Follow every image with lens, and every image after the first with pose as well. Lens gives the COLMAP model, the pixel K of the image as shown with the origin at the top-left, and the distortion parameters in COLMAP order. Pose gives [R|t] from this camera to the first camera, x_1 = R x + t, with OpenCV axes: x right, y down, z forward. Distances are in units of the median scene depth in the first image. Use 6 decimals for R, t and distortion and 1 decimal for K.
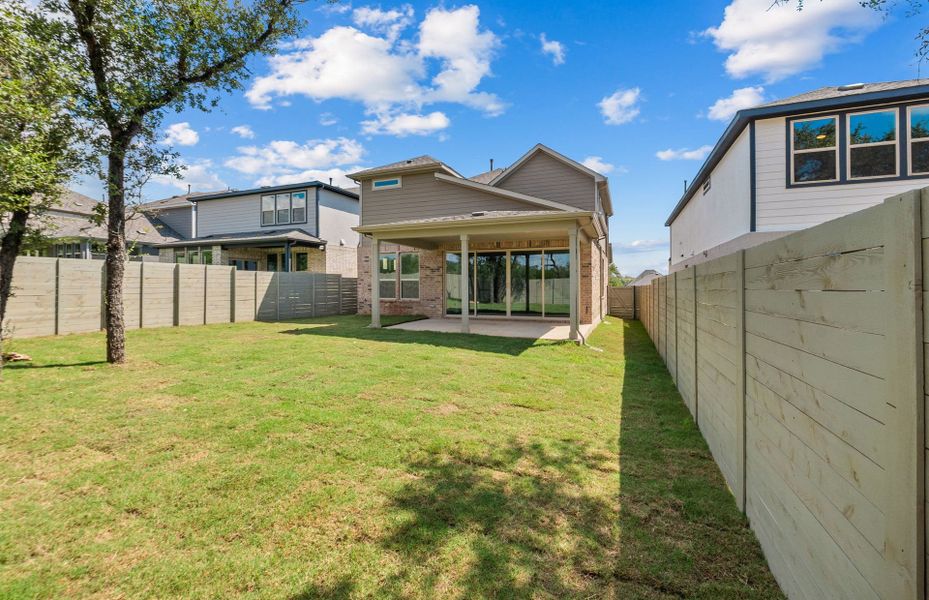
lens RADIAL K [[392.9, 0, 467.0], [0, 392.9, 291.1], [0, 0, 1]] dist [-0.002920, -0.000542]
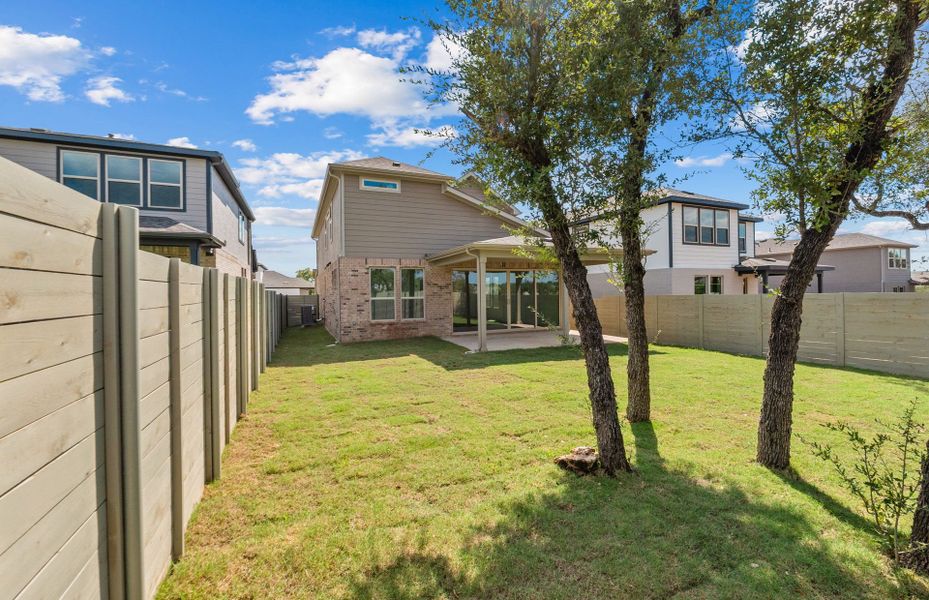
lens RADIAL K [[392.9, 0, 467.0], [0, 392.9, 291.1], [0, 0, 1]] dist [-0.002920, -0.000542]
pose [[0.700233, -0.005023, 0.713897, -0.696213], [0.022675, 0.999627, -0.015208, -0.027424], [-0.713554, 0.026837, 0.700086, 0.281056]]
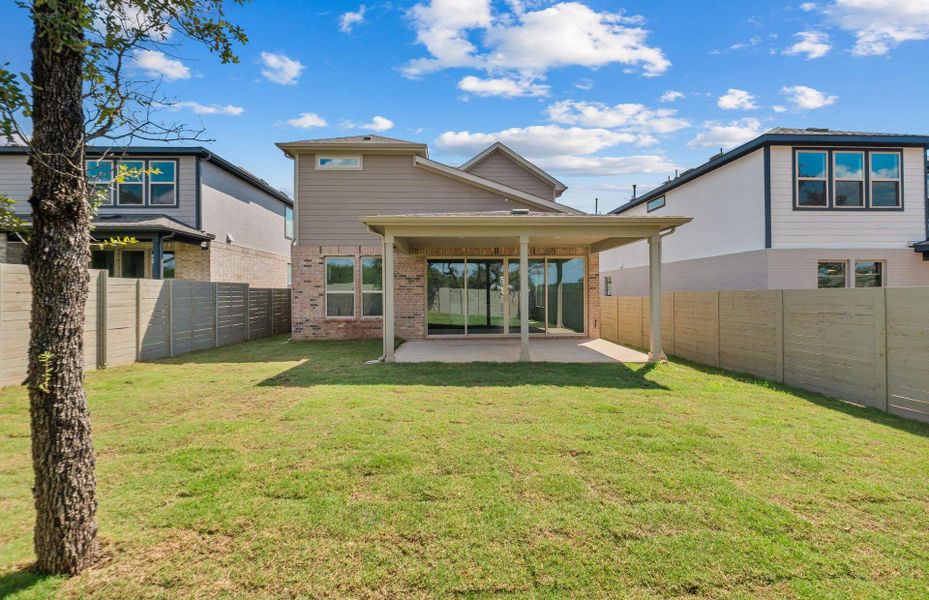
lens RADIAL K [[392.9, 0, 467.0], [0, 392.9, 291.1], [0, 0, 1]] dist [-0.002920, -0.000542]
pose [[0.910696, -0.002830, 0.413069, -0.297967], [0.010838, 0.999796, -0.017045, -0.014926], [-0.412936, 0.019999, 0.910540, 0.229507]]
